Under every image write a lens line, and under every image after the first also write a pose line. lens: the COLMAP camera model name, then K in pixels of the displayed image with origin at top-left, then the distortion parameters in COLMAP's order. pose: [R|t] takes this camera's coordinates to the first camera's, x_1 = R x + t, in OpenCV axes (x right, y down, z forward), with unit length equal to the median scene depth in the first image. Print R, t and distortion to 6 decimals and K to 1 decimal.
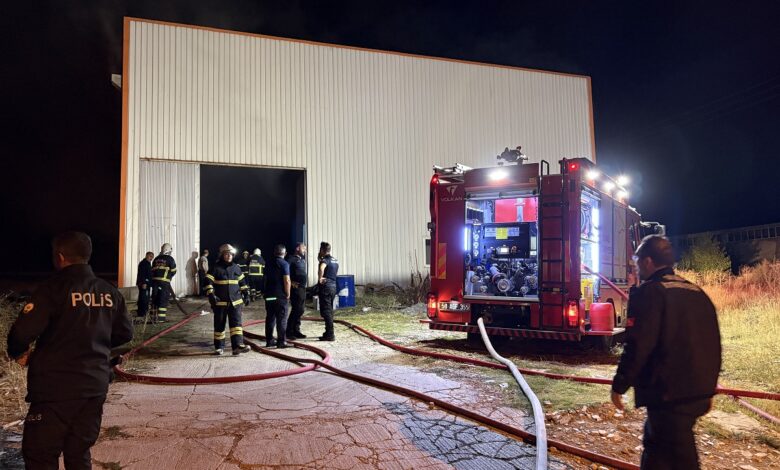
lens RADIAL K [[608.3, 0, 390.0], [0, 608.3, 235.0], [0, 0, 1]] dist [0.026336, -0.000453]
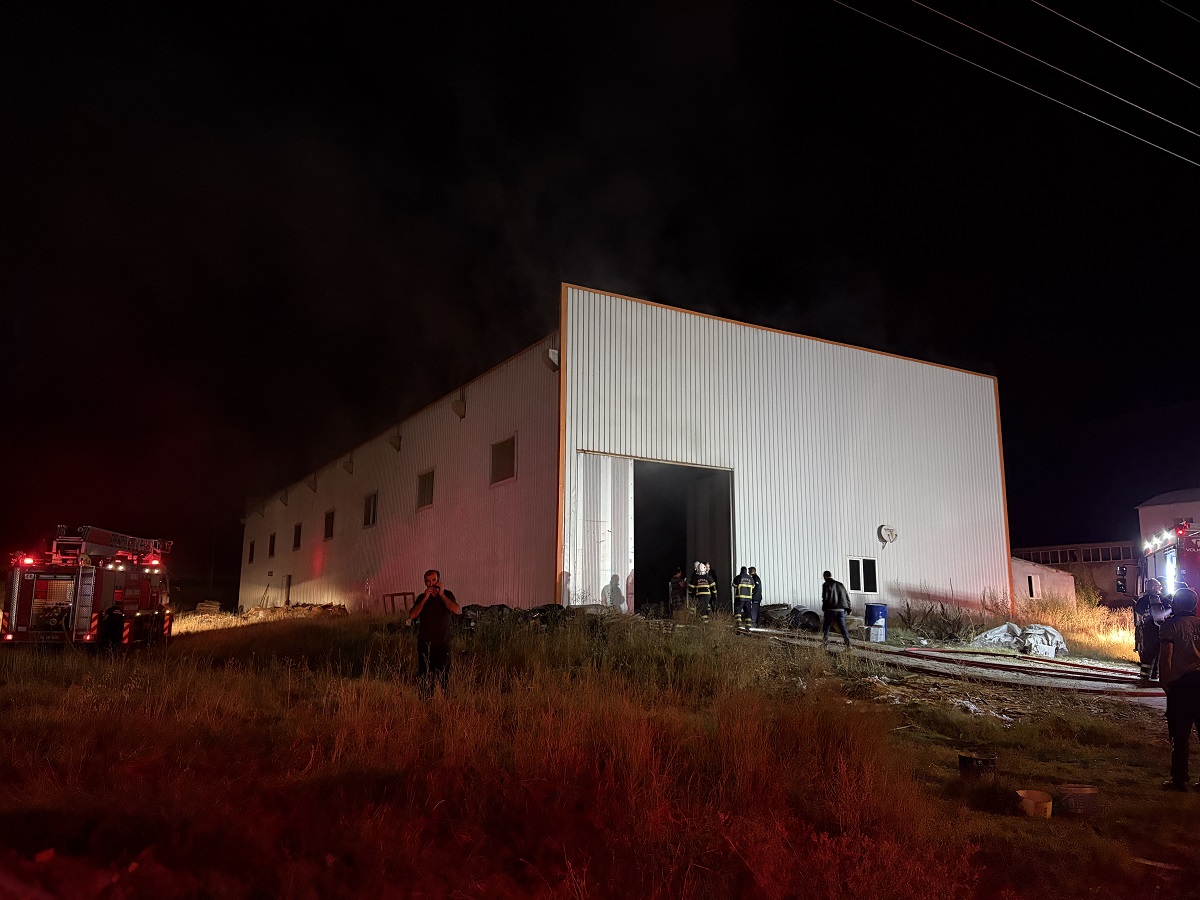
lens RADIAL K [[928.1, 0, 600.0], [0, 928.1, 450.0], [0, 0, 1]] dist [0.011602, -0.003193]
pose [[0.985045, 0.064514, 0.159763, -1.294492], [-0.049985, 0.994378, -0.093348, -0.017507], [-0.164887, 0.083966, 0.982732, -0.573581]]
